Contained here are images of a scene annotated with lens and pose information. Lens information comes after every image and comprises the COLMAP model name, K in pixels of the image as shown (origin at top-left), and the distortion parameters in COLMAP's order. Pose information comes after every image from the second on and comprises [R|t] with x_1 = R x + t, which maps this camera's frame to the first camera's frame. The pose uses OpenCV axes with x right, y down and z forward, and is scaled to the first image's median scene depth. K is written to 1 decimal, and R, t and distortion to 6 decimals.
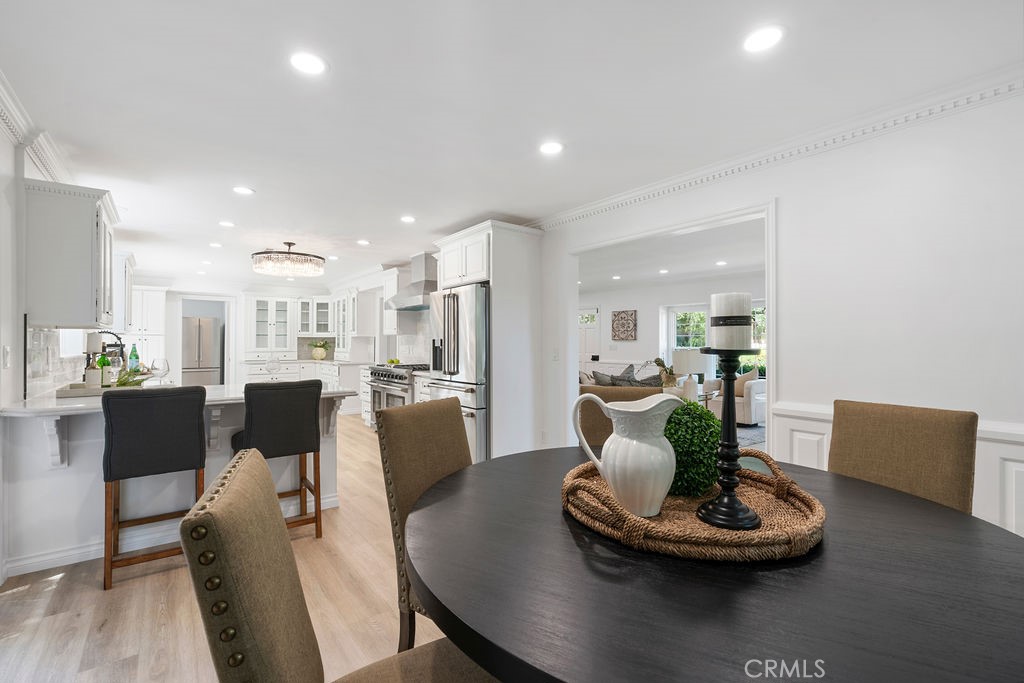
lens RADIAL K [[460.8, 0, 509.2], [0, 460.8, 338.6], [0, 0, 1]] dist [-0.003320, 0.000097]
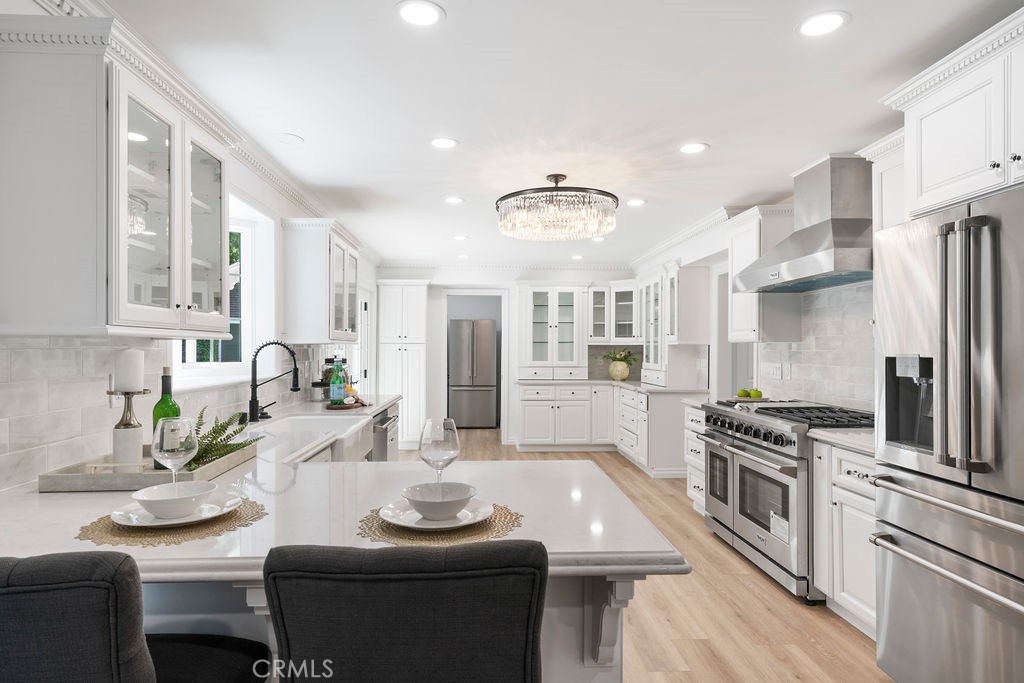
lens RADIAL K [[574.8, 0, 508.6], [0, 574.8, 346.8], [0, 0, 1]] dist [0.001286, 0.000312]
pose [[0.824620, 0.000508, -0.565687, -0.107819], [0.002883, 0.999983, 0.005101, -0.006751], [0.565680, -0.005837, 0.824604, 0.315570]]
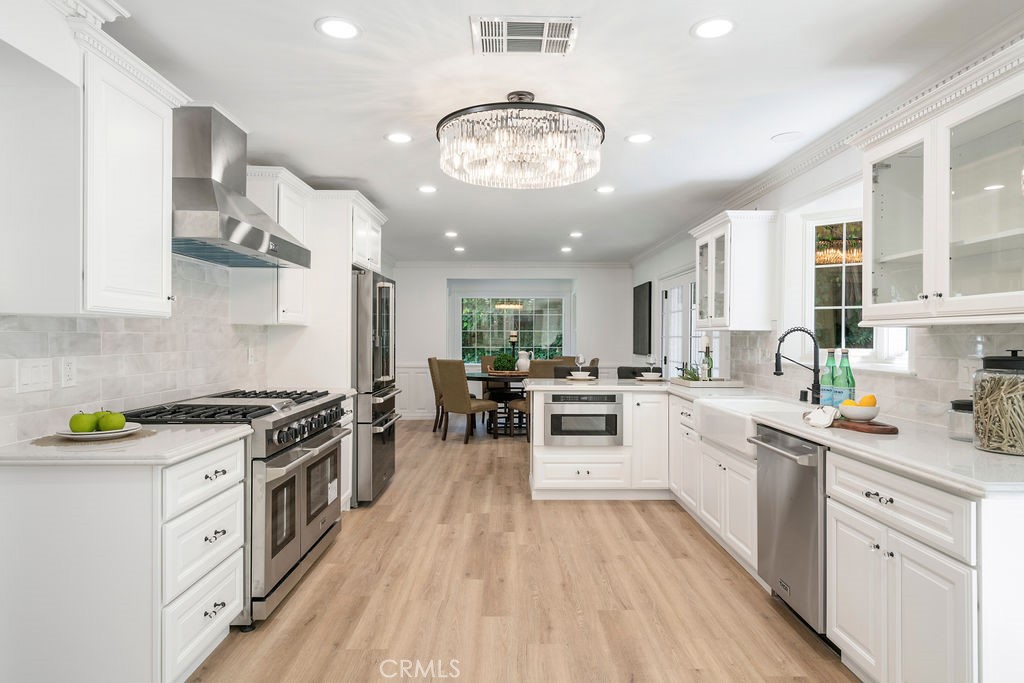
lens RADIAL K [[624.0, 0, 512.0], [0, 624.0, 341.5], [0, 0, 1]] dist [-0.000069, -0.000041]
pose [[-0.804299, -0.008370, 0.594166, -0.610070], [-0.011738, 0.999929, -0.001803, 0.004191], [-0.594109, -0.008425, -0.804340, 1.108781]]
